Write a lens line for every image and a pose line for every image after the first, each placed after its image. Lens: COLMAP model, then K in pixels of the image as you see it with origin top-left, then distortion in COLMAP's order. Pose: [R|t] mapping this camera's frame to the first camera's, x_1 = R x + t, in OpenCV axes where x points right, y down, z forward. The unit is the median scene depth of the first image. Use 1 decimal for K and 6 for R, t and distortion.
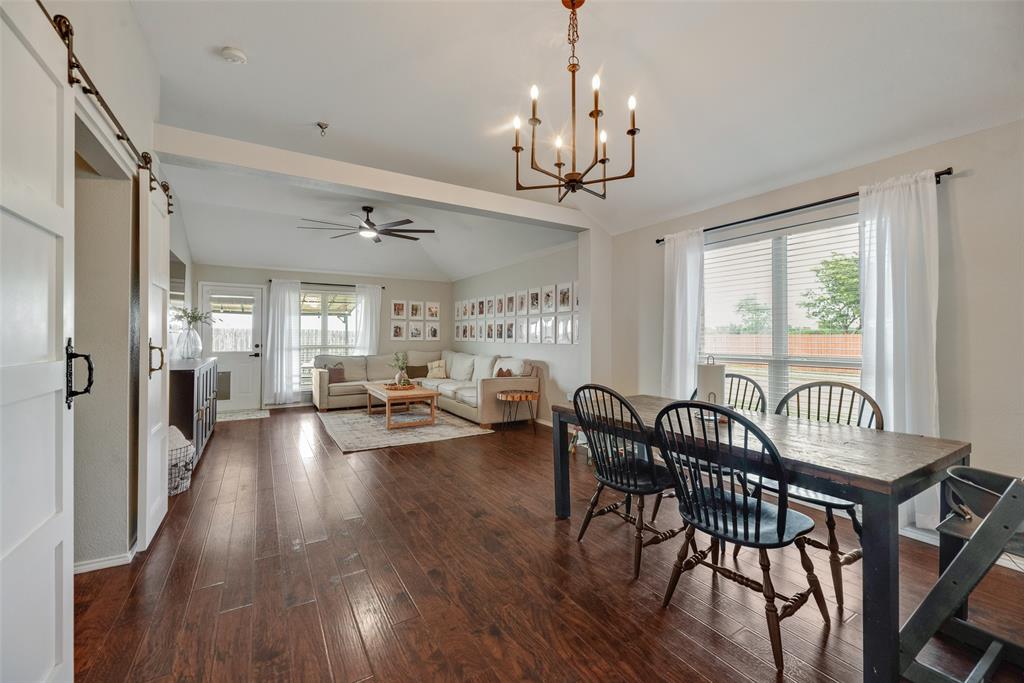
lens RADIAL K [[417.4, 0, 517.4], [0, 417.4, 331.3], [0, 0, 1]] dist [-0.003943, 0.000227]
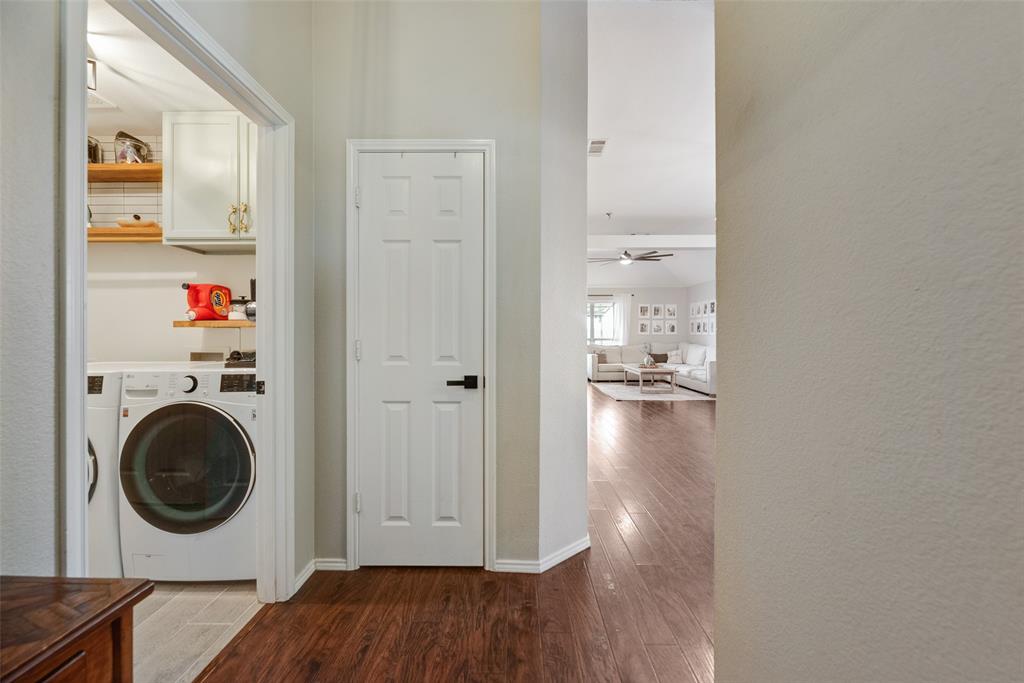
lens RADIAL K [[417.4, 0, 516.3], [0, 417.4, 336.6], [0, 0, 1]] dist [-0.003943, 0.000227]
pose [[0.852512, -0.002972, -0.522699, 0.066400], [0.012311, 0.999821, 0.014393, 0.004446], [0.522563, -0.018705, 0.852396, -0.375157]]
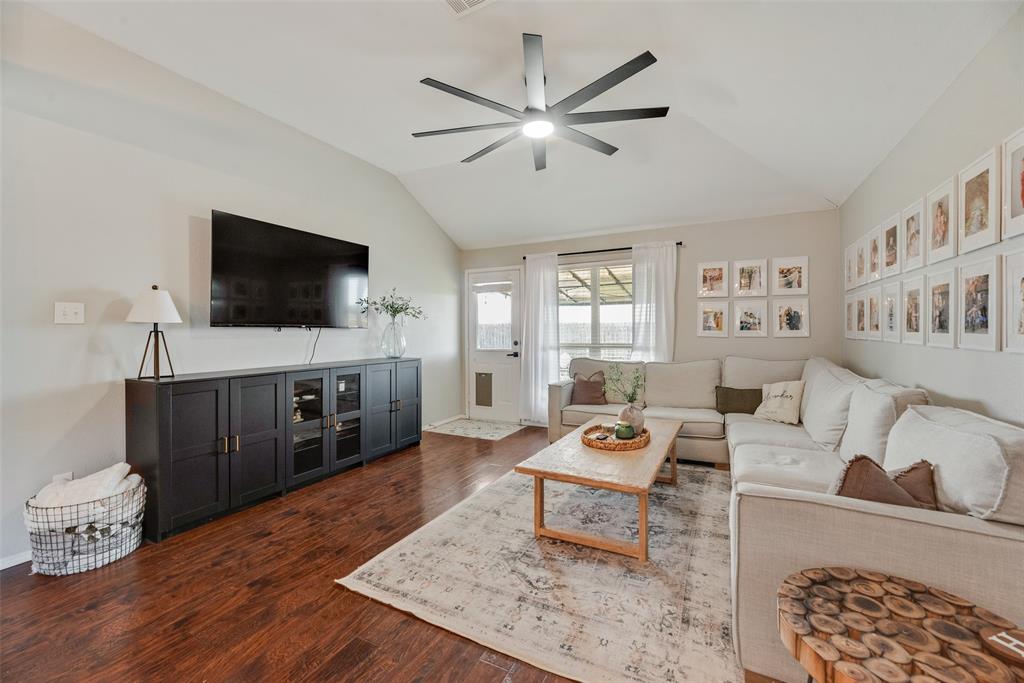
lens RADIAL K [[417.4, 0, 512.6], [0, 417.4, 328.4], [0, 0, 1]] dist [-0.003943, 0.000227]
pose [[0.516947, -0.011316, -0.855943, 0.050578], [0.020493, 0.999790, -0.000841, 0.007455], [0.855772, -0.017106, 0.517070, 0.566247]]
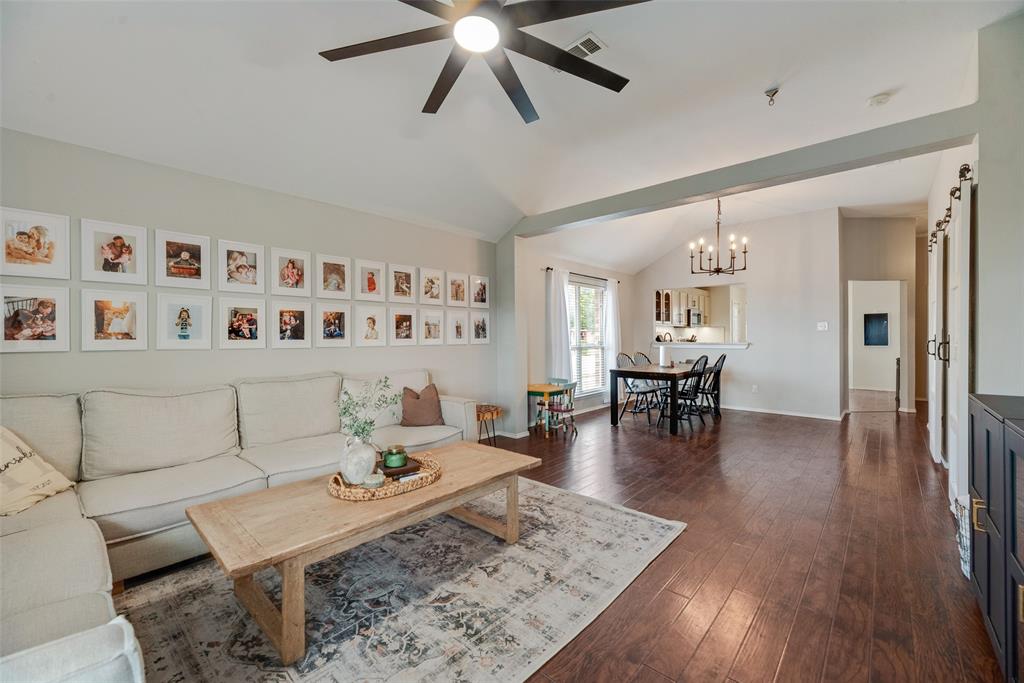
lens RADIAL K [[417.4, 0, 513.7], [0, 417.4, 336.4], [0, 0, 1]] dist [-0.003943, 0.000227]
pose [[-0.287750, -0.001759, 0.957704, -0.562356], [-0.011576, 0.999932, -0.001642, 0.010690], [-0.957636, -0.011559, -0.287750, 0.860570]]
